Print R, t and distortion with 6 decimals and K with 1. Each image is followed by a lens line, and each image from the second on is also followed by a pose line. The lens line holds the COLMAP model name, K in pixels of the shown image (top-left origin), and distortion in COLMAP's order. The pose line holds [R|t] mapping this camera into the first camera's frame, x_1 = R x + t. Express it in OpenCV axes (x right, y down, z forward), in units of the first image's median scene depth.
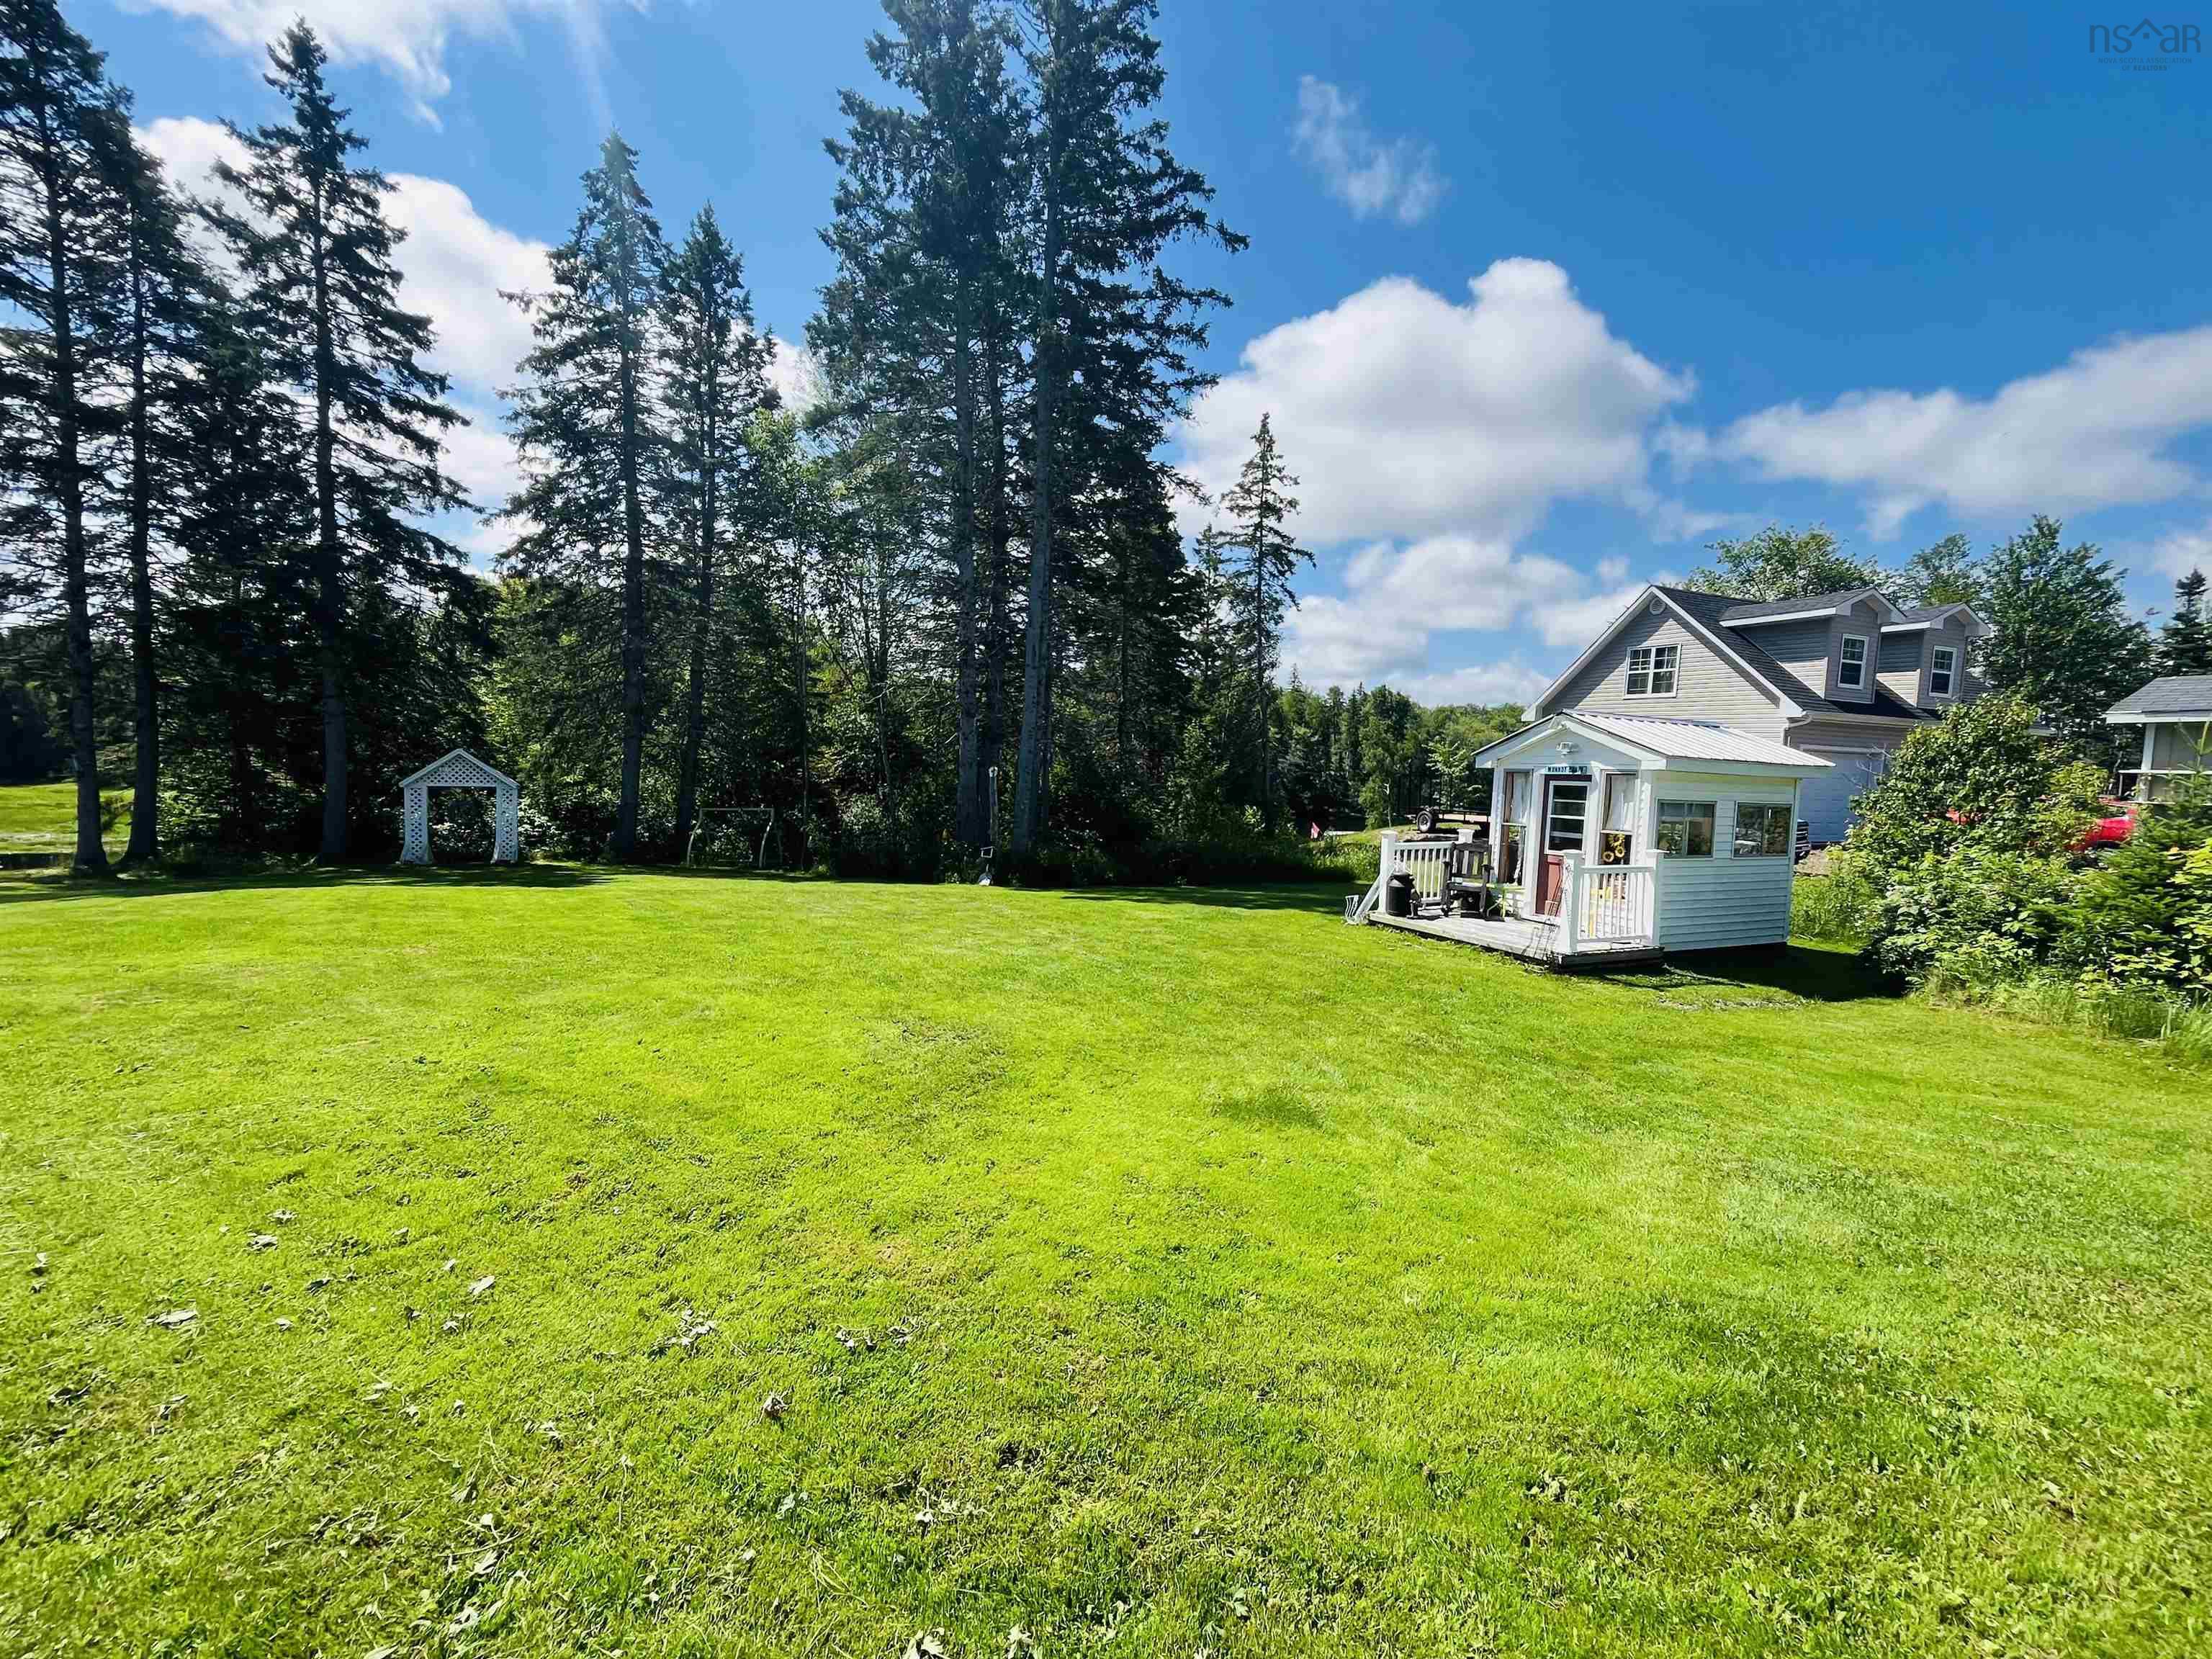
lens RADIAL K [[900.7, 0, 1102.7], [0, 900.7, 827.6], [0, 0, 1]] dist [-0.001748, -0.000042]
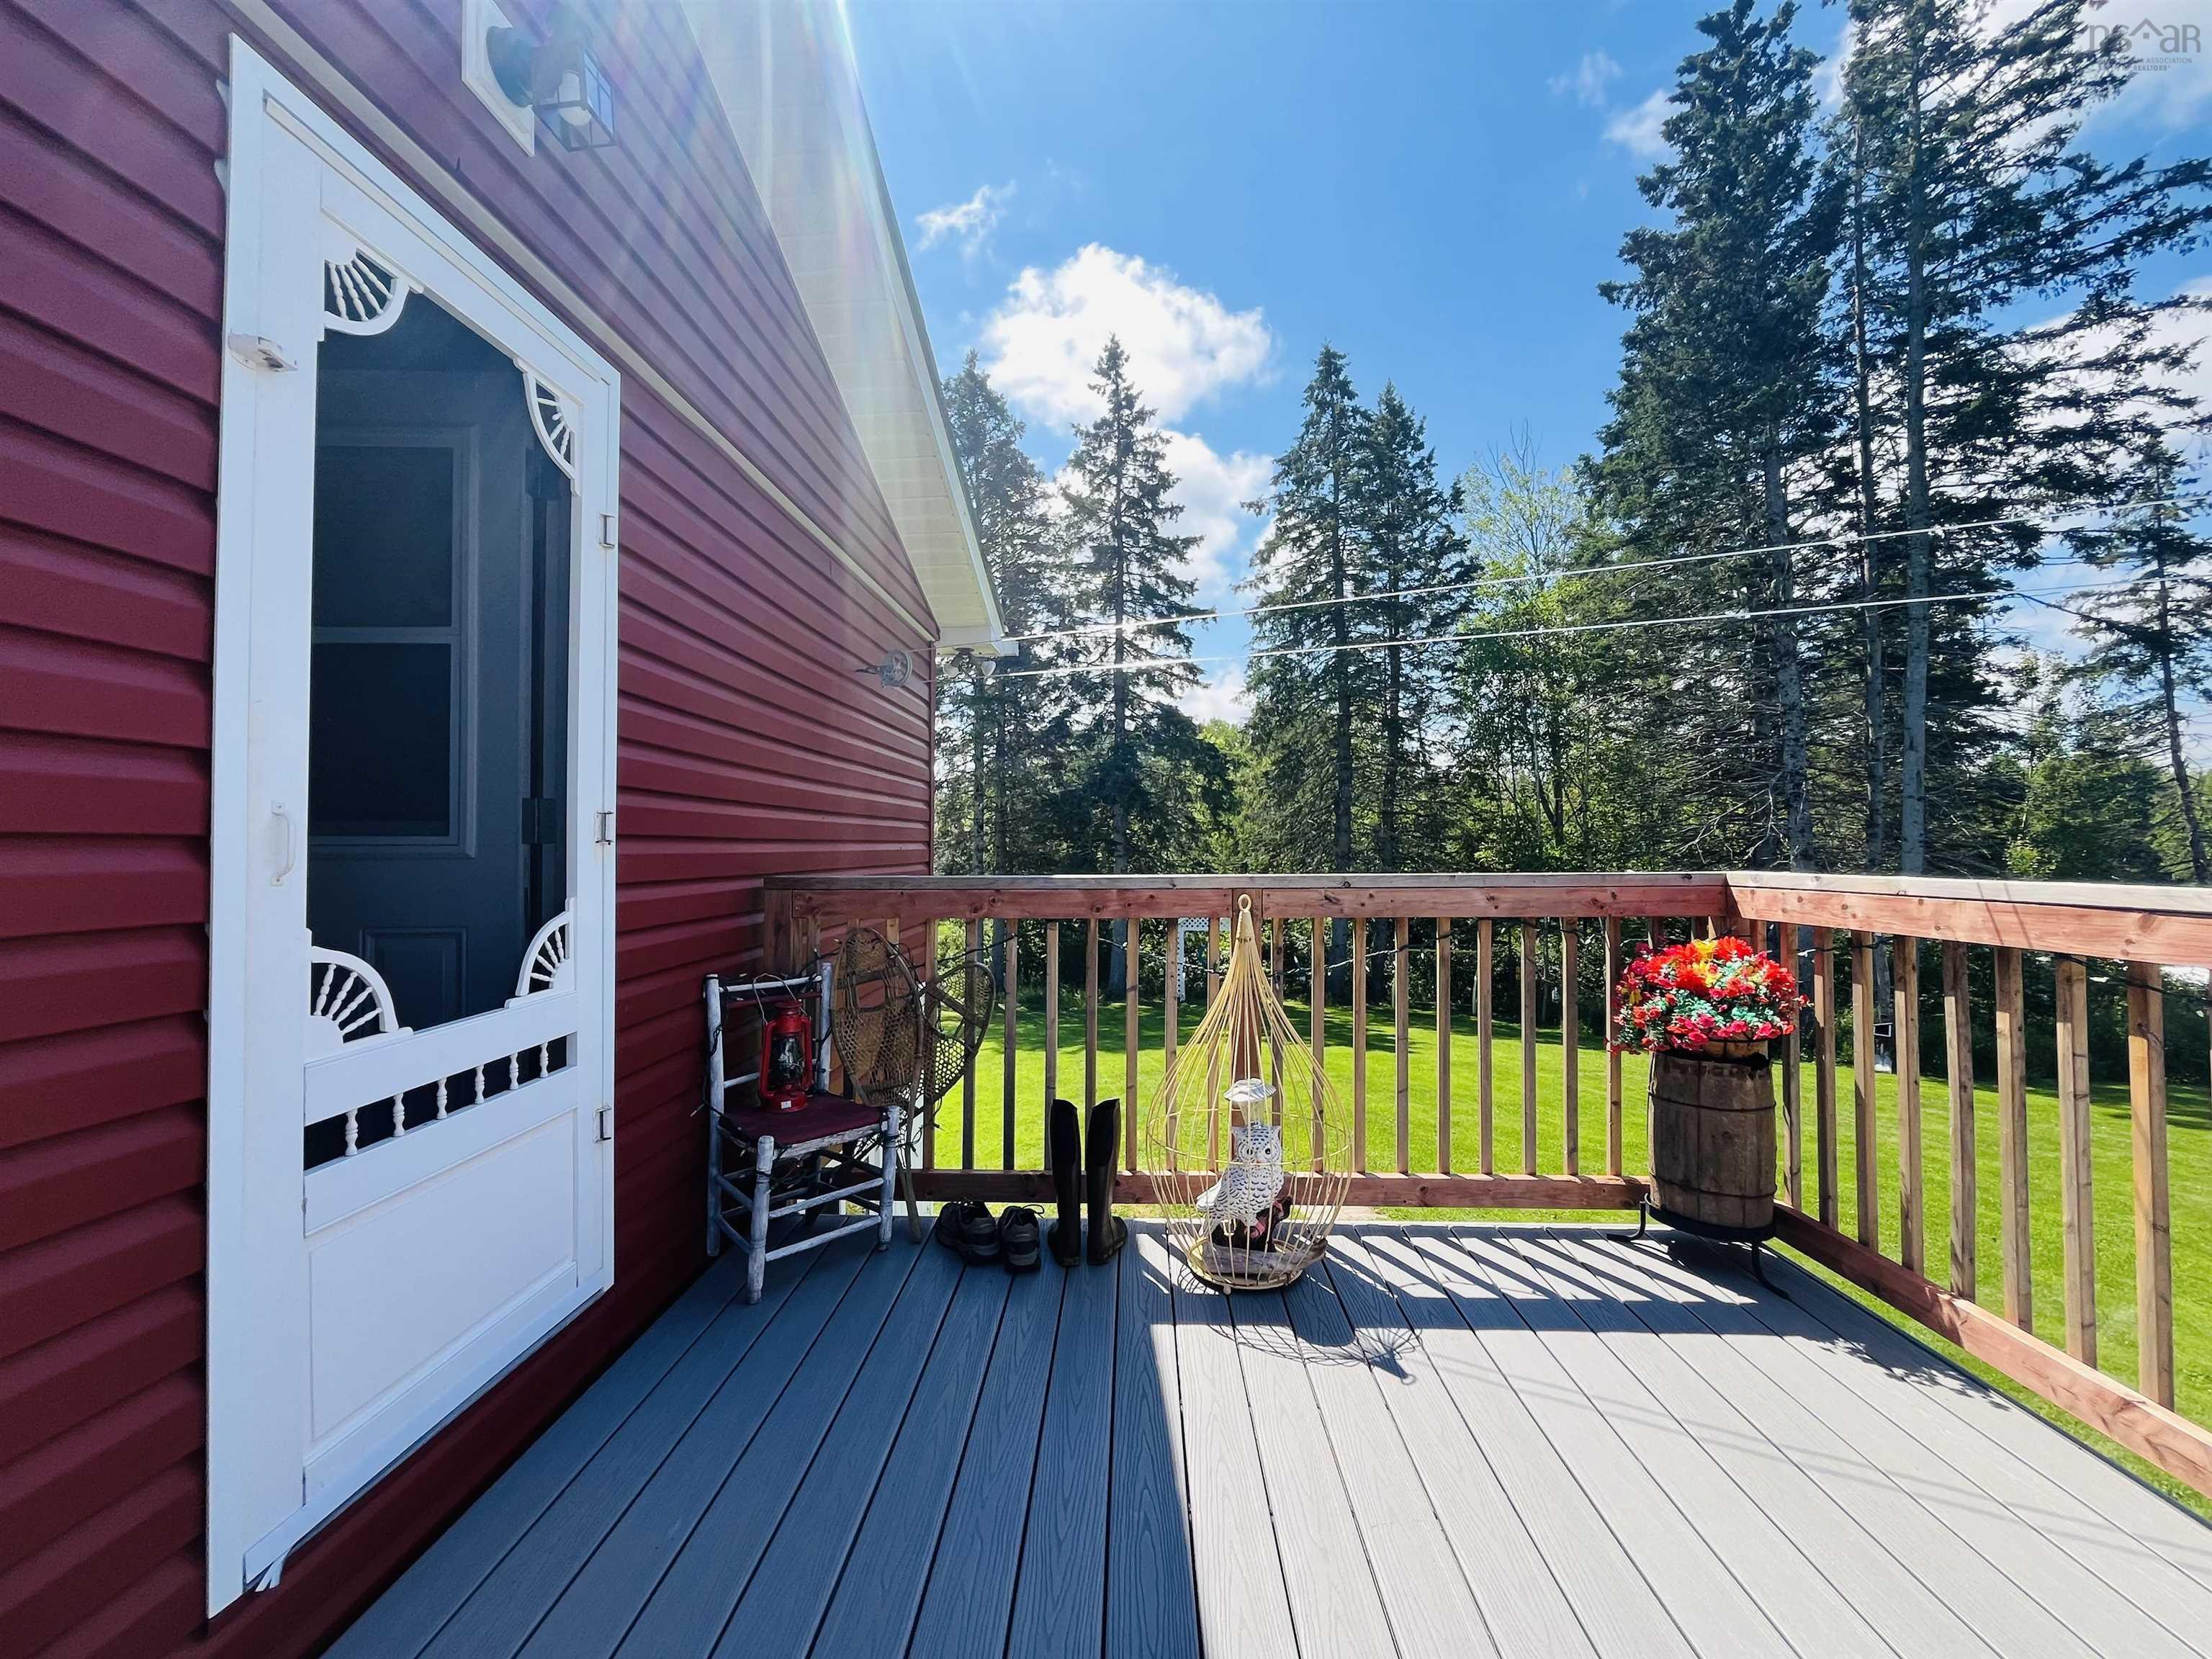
lens RADIAL K [[905.1, 0, 1100.7], [0, 905.1, 824.8], [0, 0, 1]] dist [-0.002000, -0.000354]
pose [[0.872194, -0.048785, -0.486722, -0.283366], [-0.008819, 0.993284, -0.115361, -0.047292], [0.489081, 0.104910, 0.865906, -0.056347]]
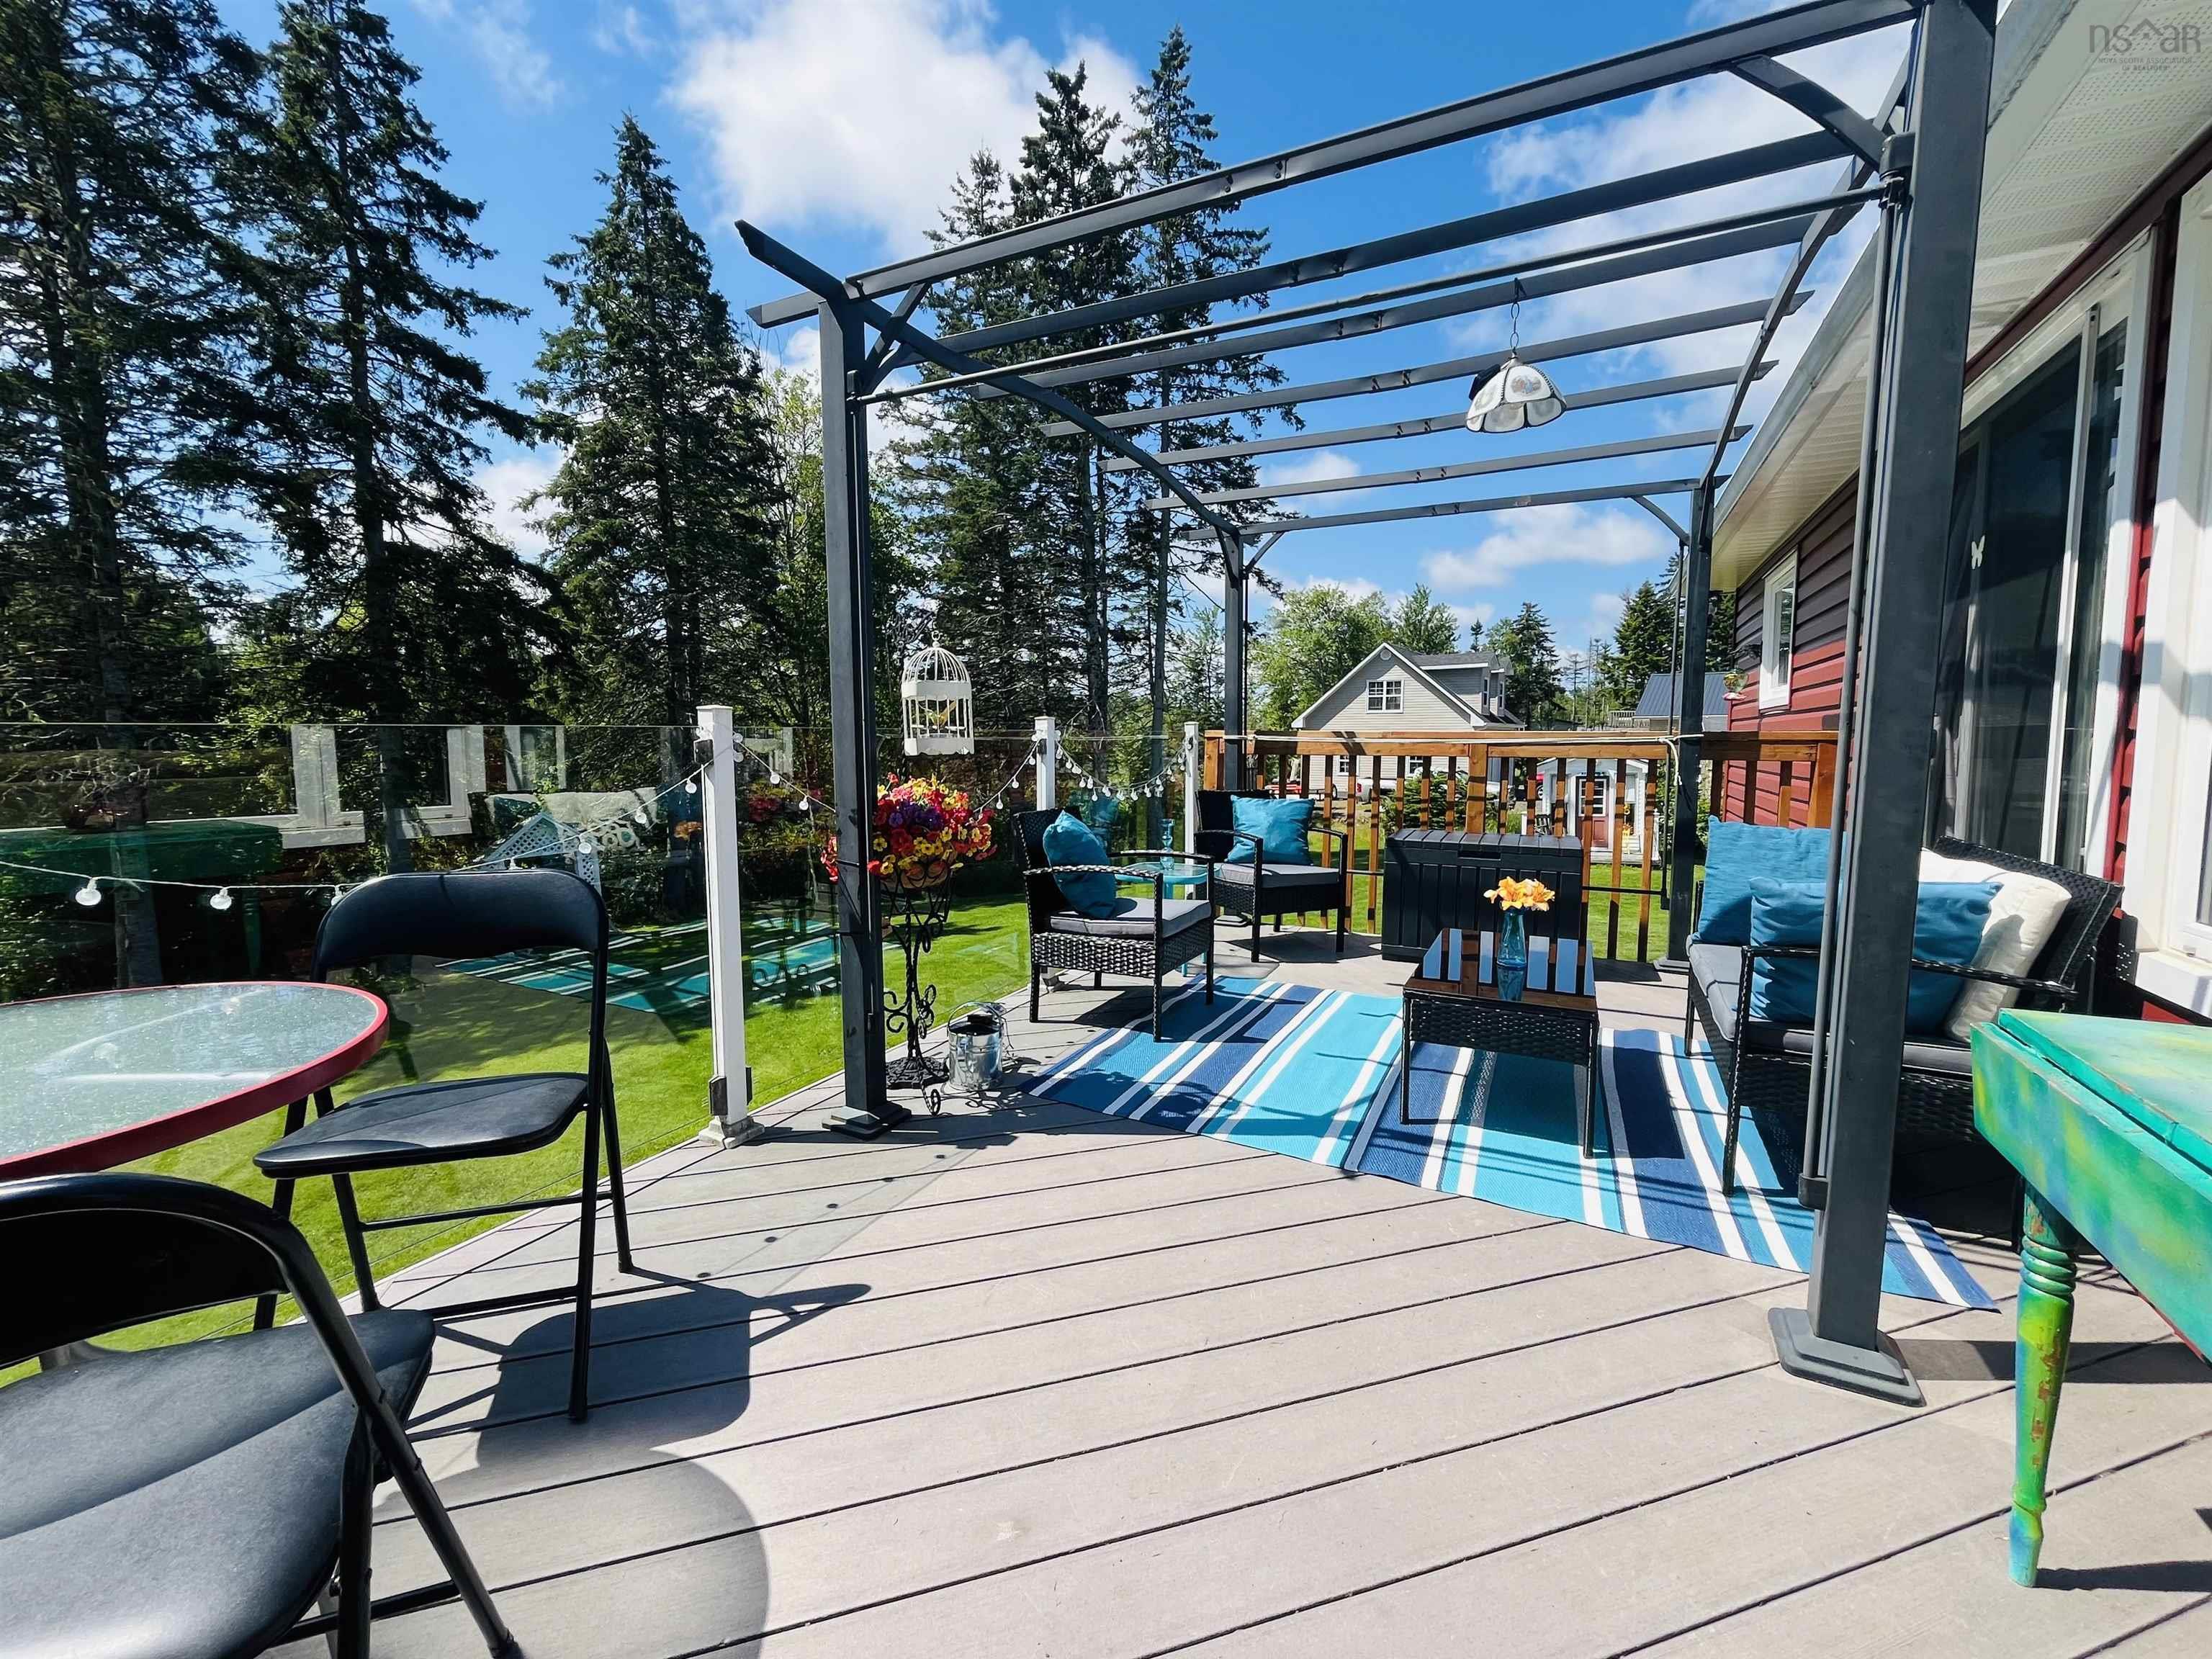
lens RADIAL K [[900.7, 0, 1102.7], [0, 900.7, 827.6], [0, 0, 1]] dist [-0.001748, -0.000042]
pose [[0.810181, -0.099819, 0.577619, -0.795851], [0.085113, 0.994984, 0.052563, -0.073120], [-0.579968, 0.006578, 0.814613, -0.009864]]
